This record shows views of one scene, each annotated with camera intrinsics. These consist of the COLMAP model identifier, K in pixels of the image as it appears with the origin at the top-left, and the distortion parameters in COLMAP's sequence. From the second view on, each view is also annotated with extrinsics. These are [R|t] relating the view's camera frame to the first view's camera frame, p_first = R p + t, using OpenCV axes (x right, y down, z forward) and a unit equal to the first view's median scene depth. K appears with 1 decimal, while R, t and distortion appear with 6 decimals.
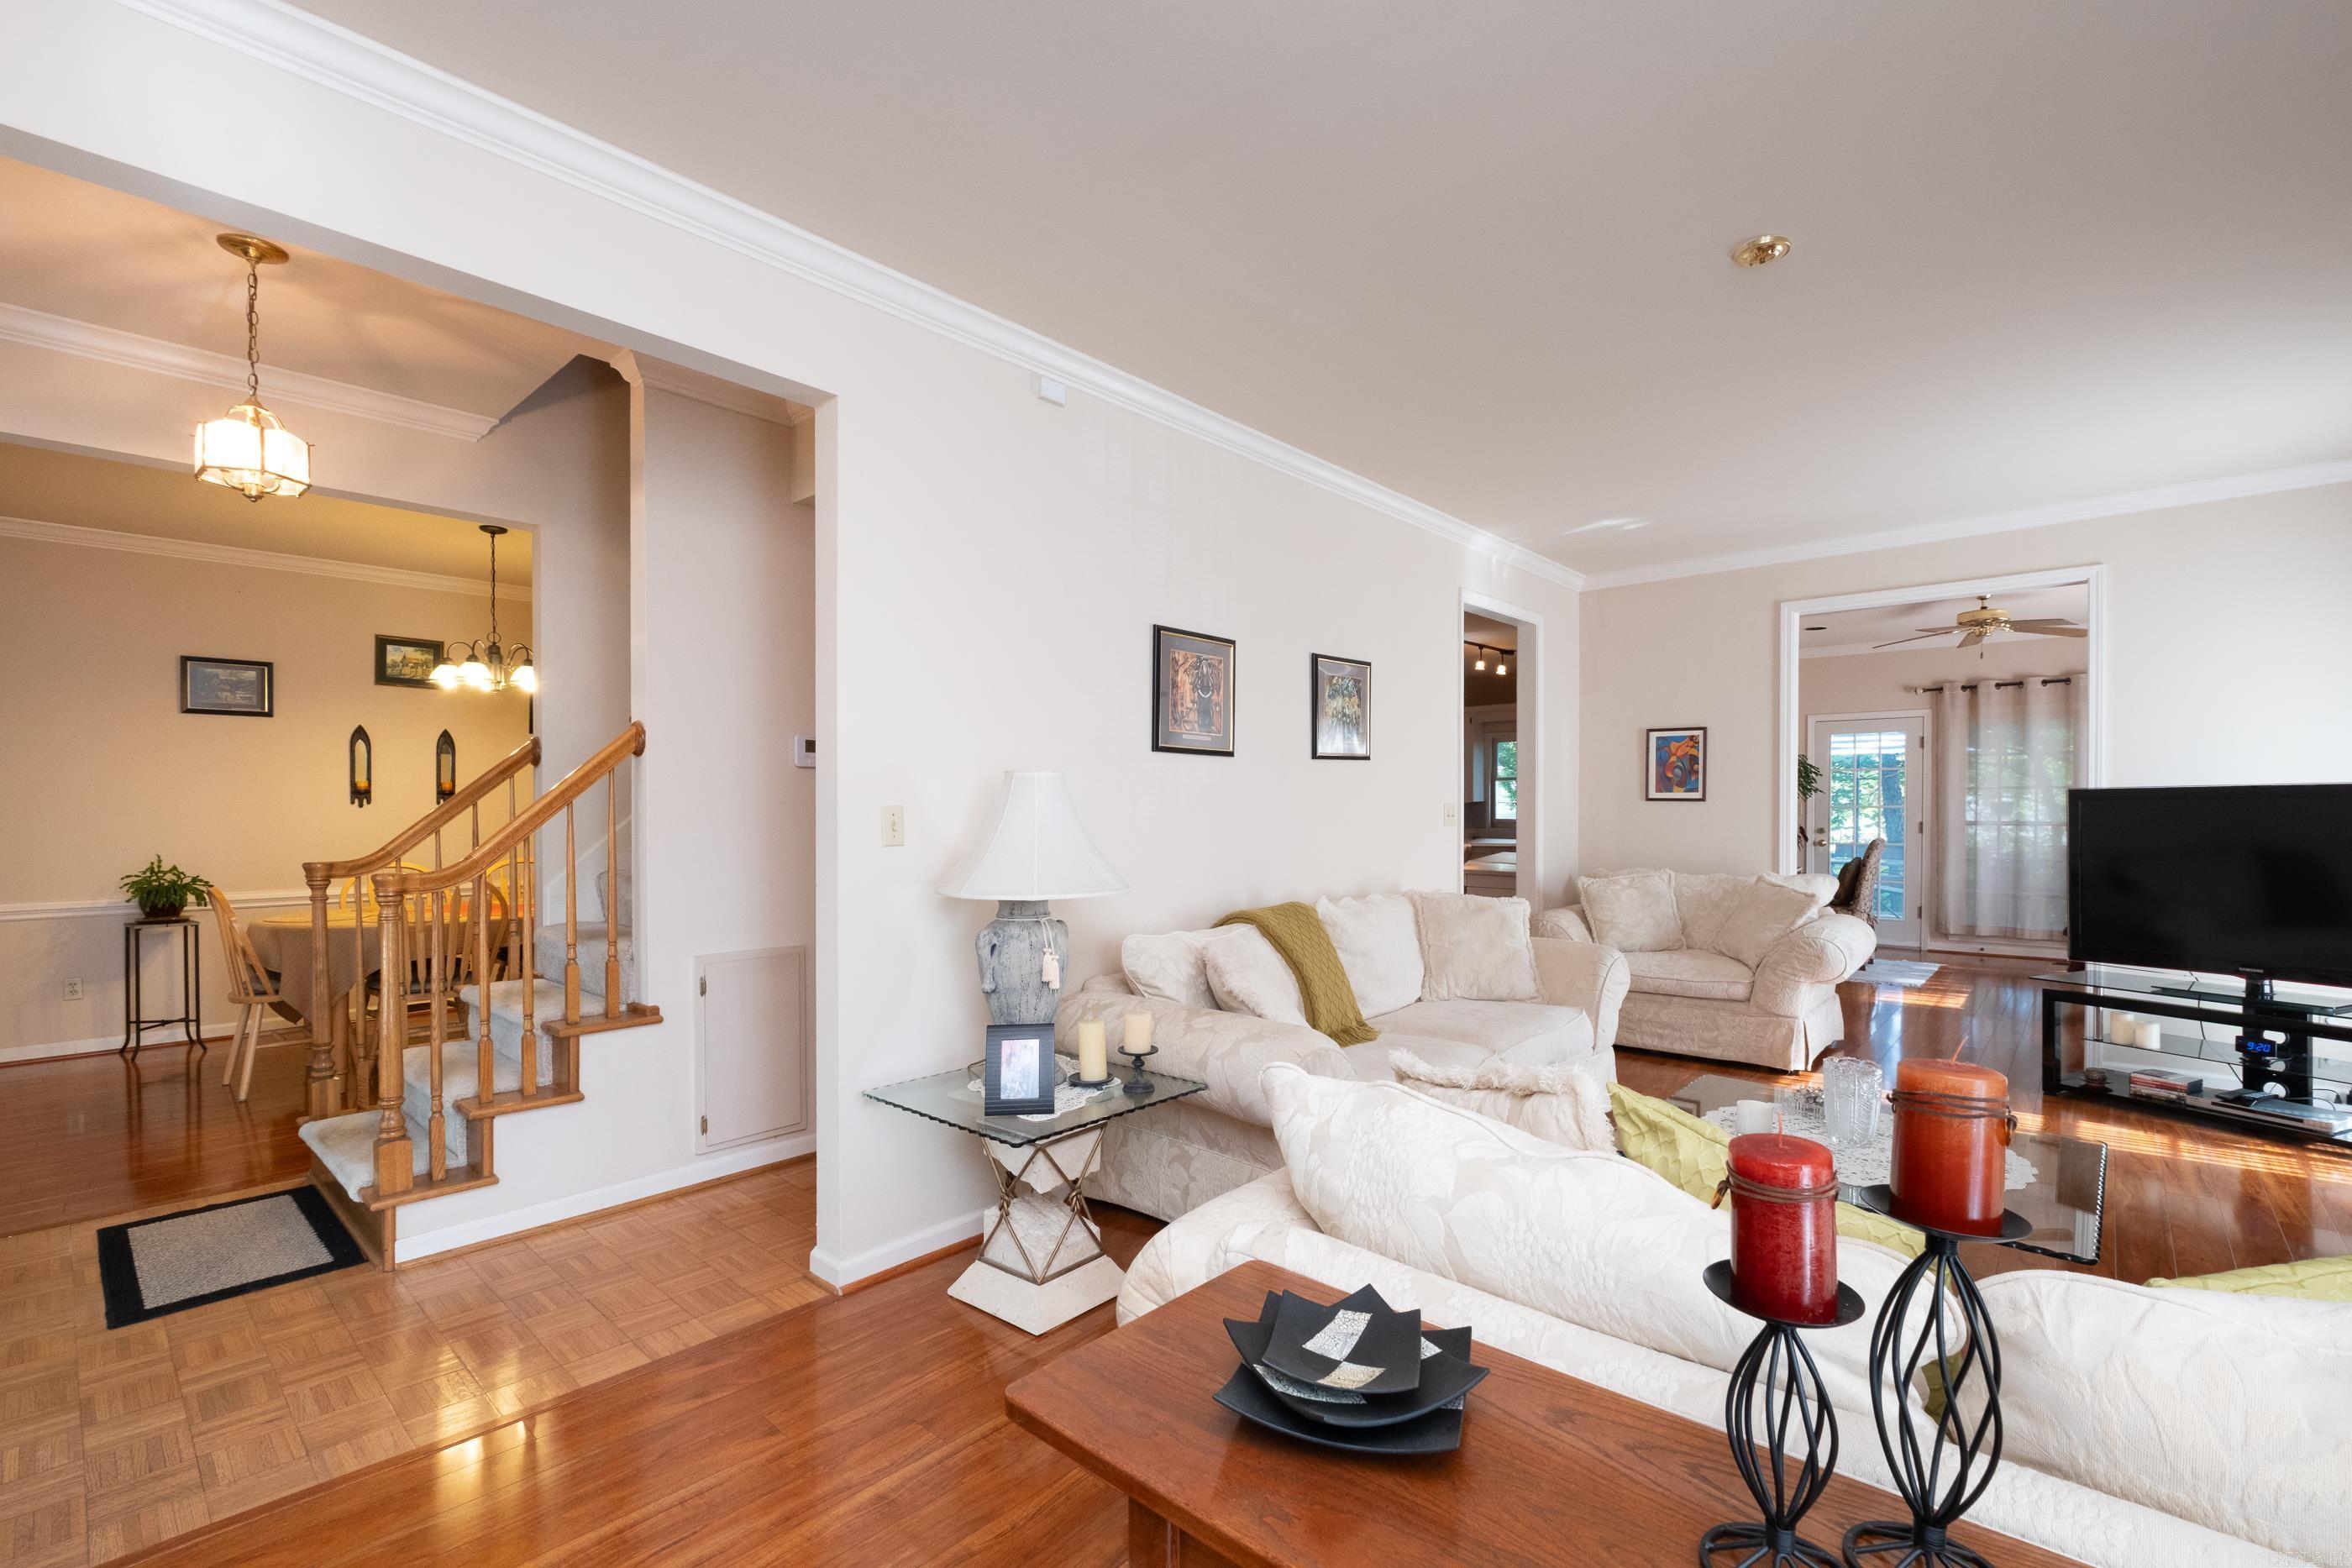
lens RADIAL K [[1041.6, 0, 1147.9], [0, 1041.6, 818.2], [0, 0, 1]] dist [-0.017475, -0.000536]
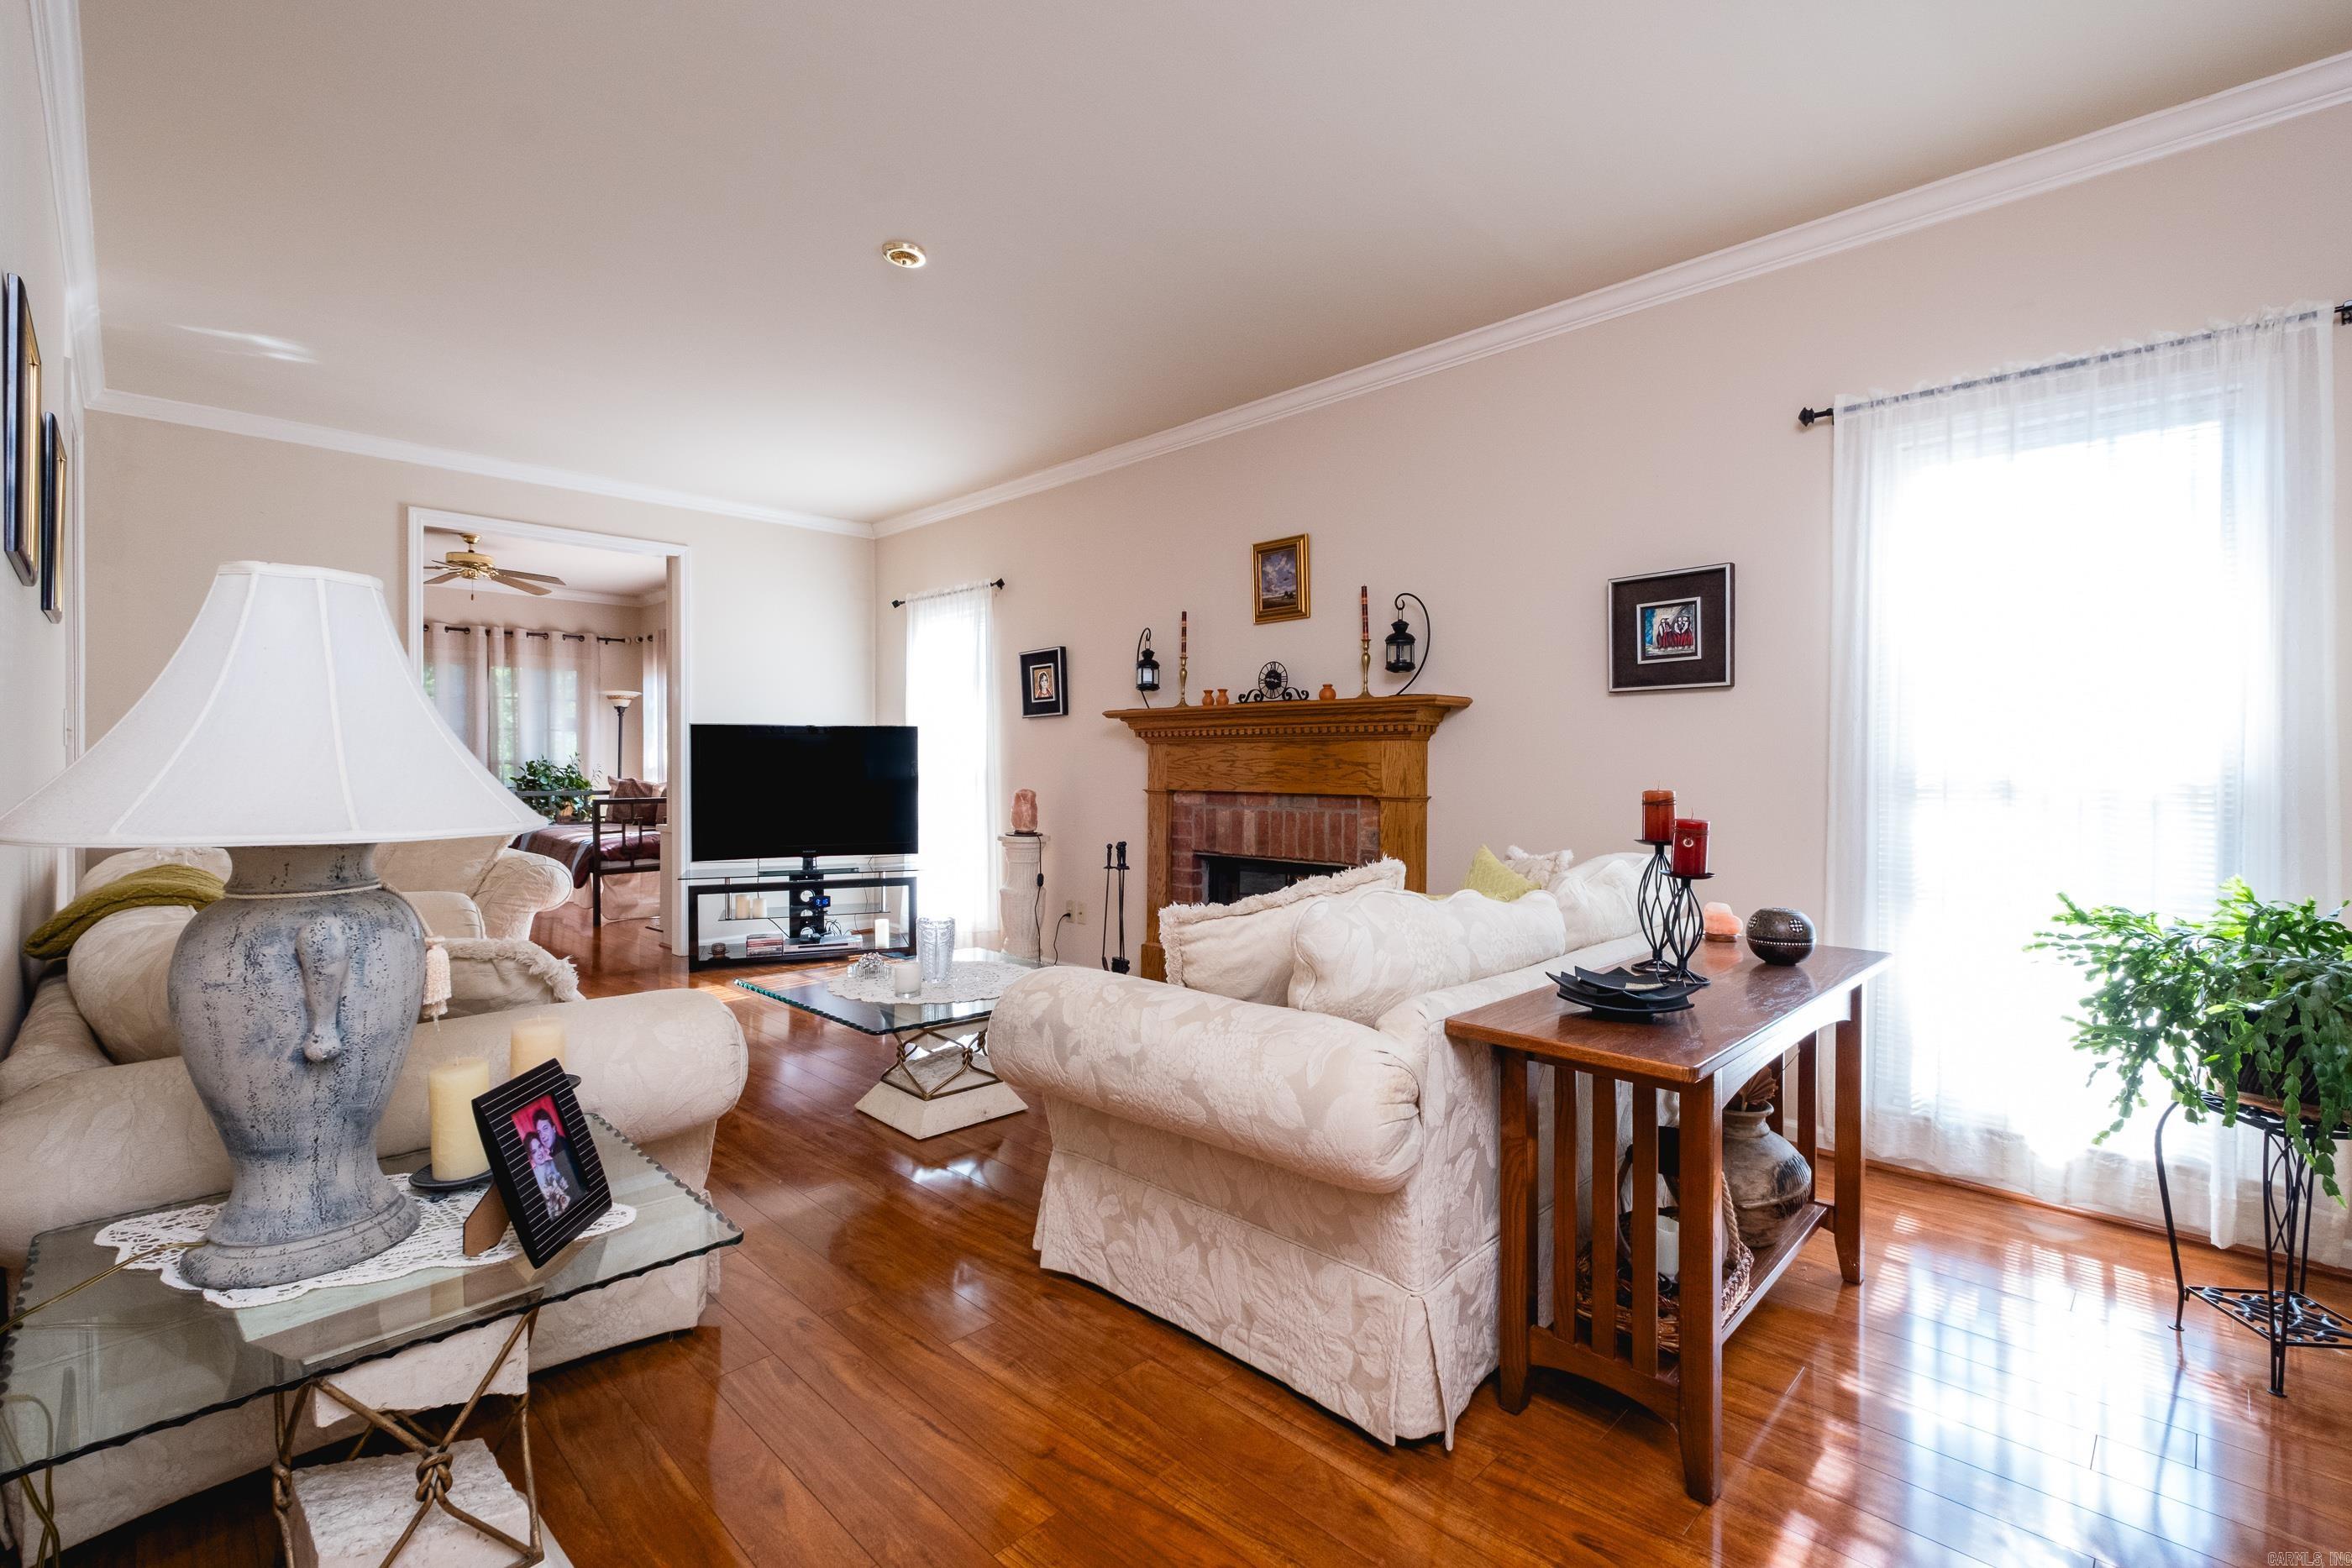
lens RADIAL K [[1045.8, 0, 1202.4], [0, 1045.8, 780.2], [0, 0, 1]] dist [-0.001846, -0.000982]
pose [[0.017279, -0.015211, 0.999735, -0.290056], [0.008971, 0.999846, 0.015058, 0.021929], [-0.999810, 0.008709, 0.017412, 0.299469]]
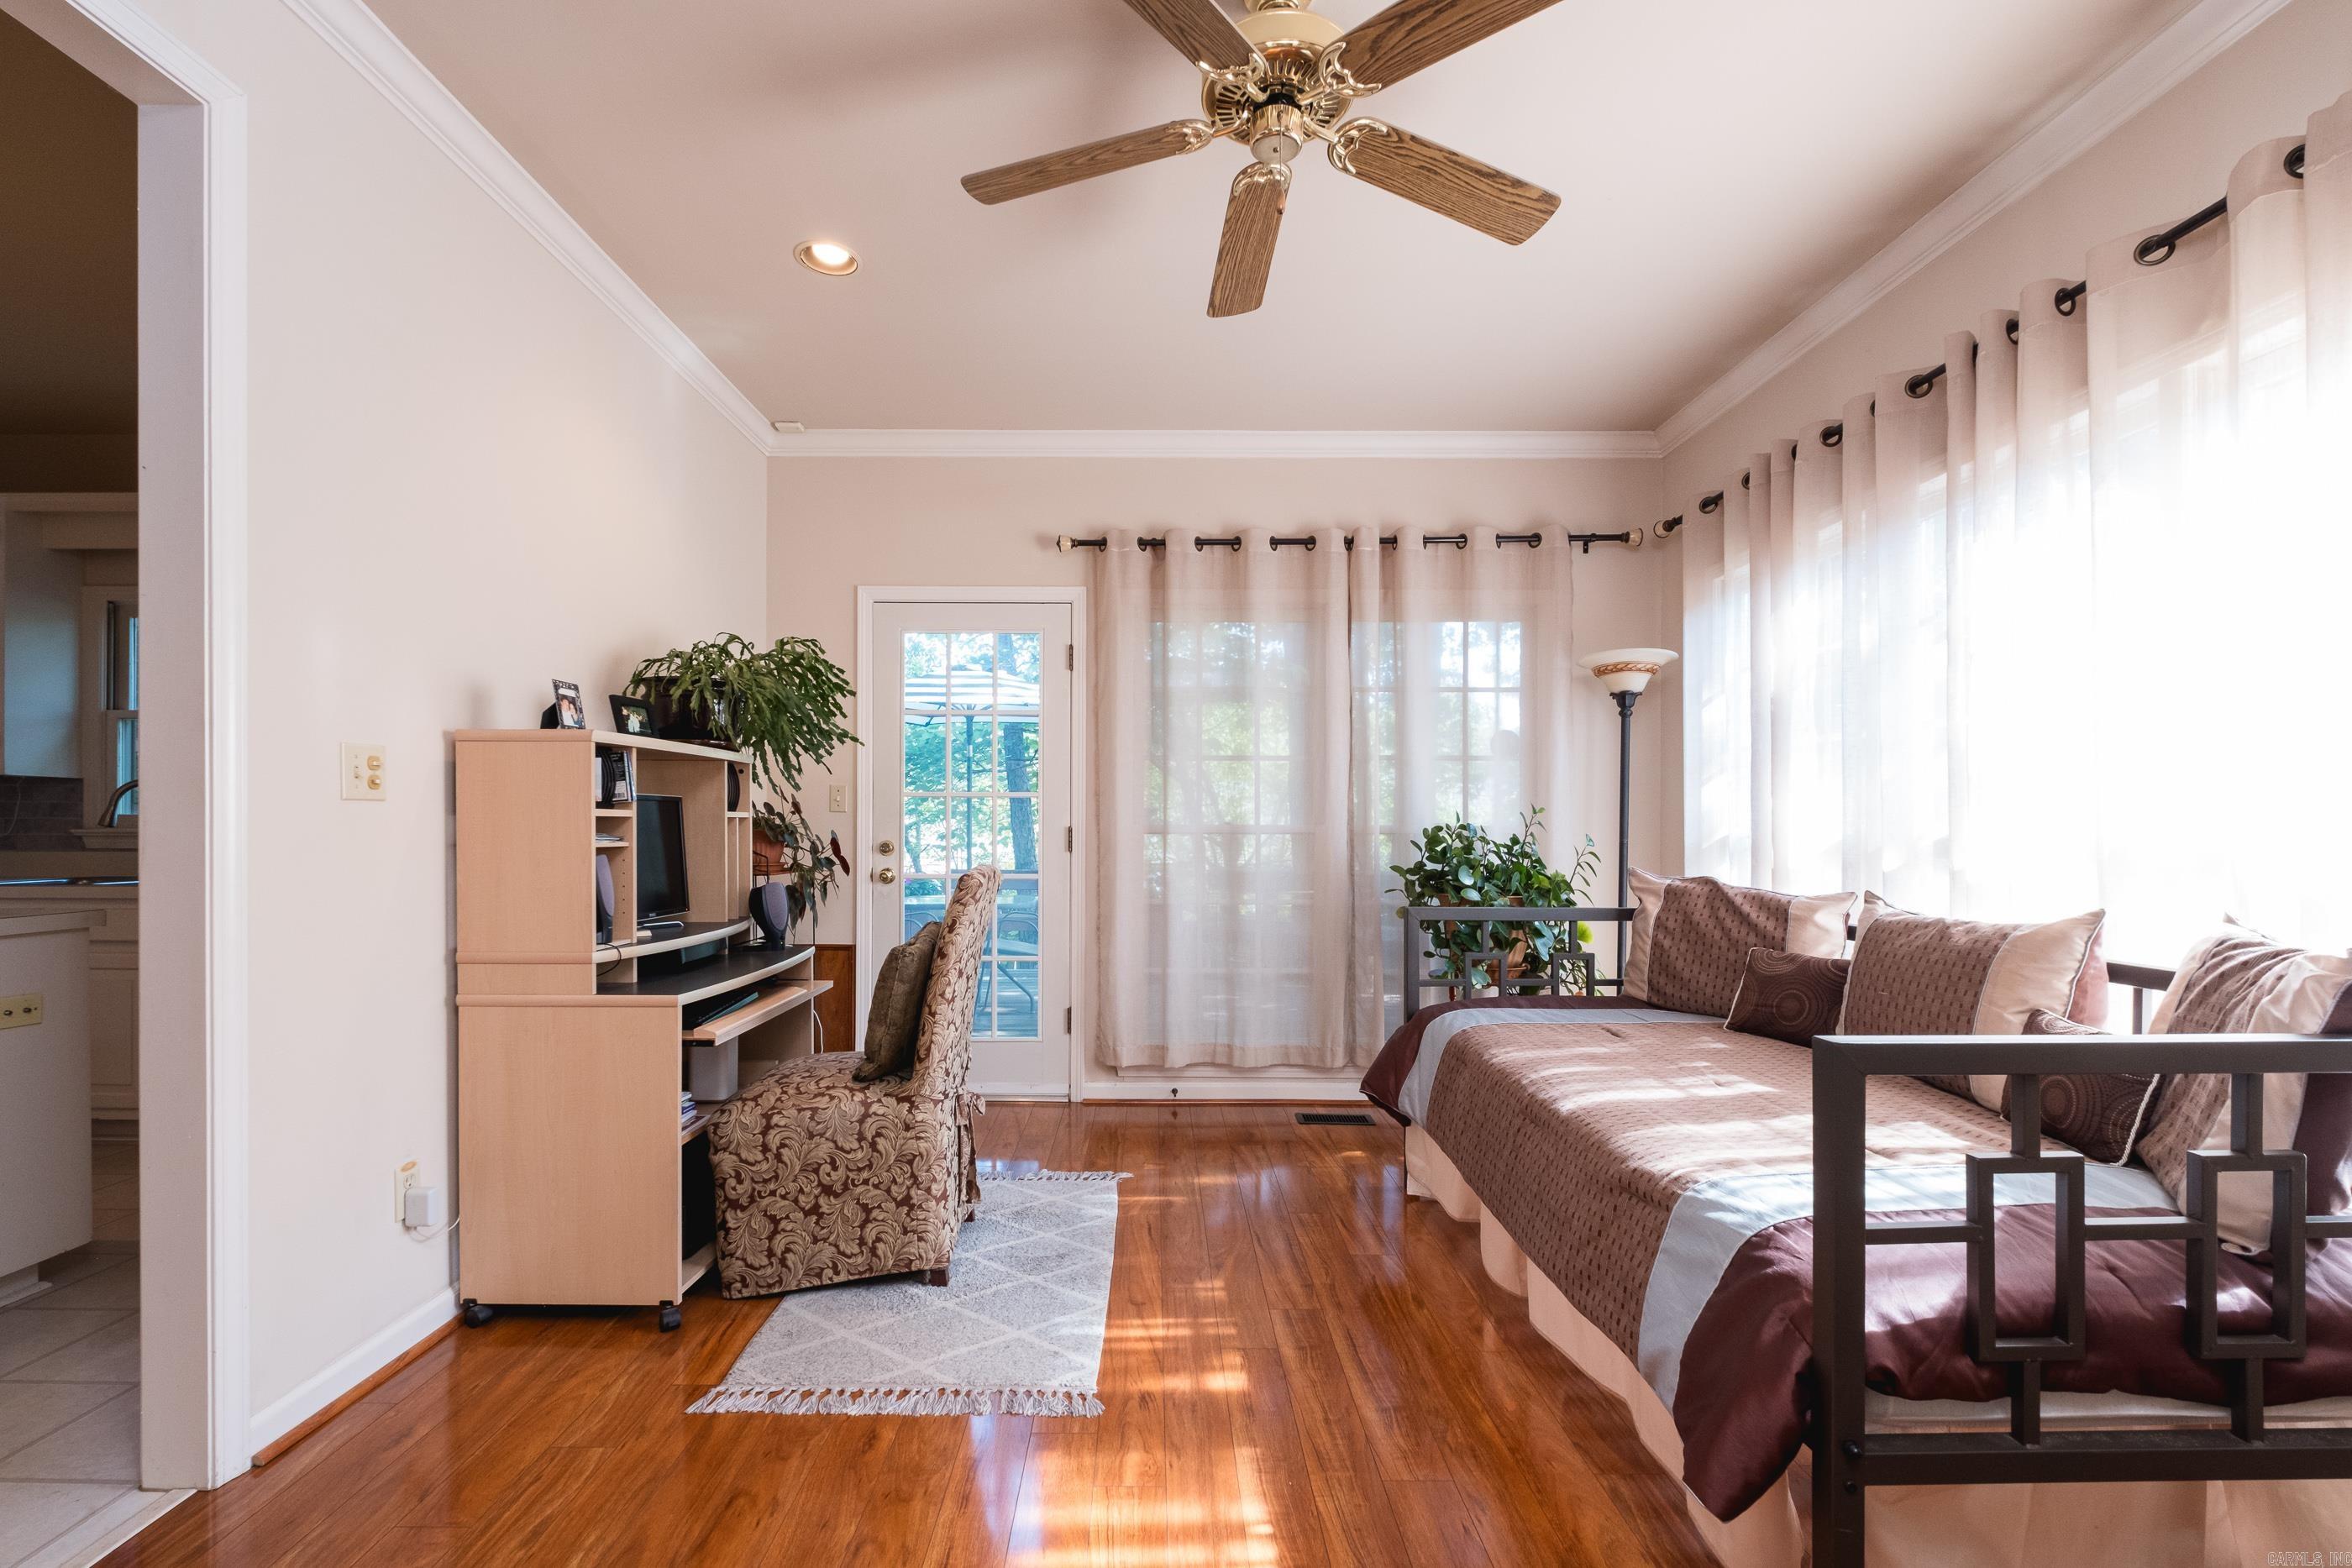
lens RADIAL K [[1016.8, 0, 1122.6], [0, 1016.8, 832.7], [0, 0, 1]] dist [-0.000679, -0.000917]
pose [[0.751734, 0.000244, 0.659466, 0.737825], [0.006304, 0.999952, -0.007557, 0.015043], [-0.659436, 0.009838, 0.751696, 1.013356]]
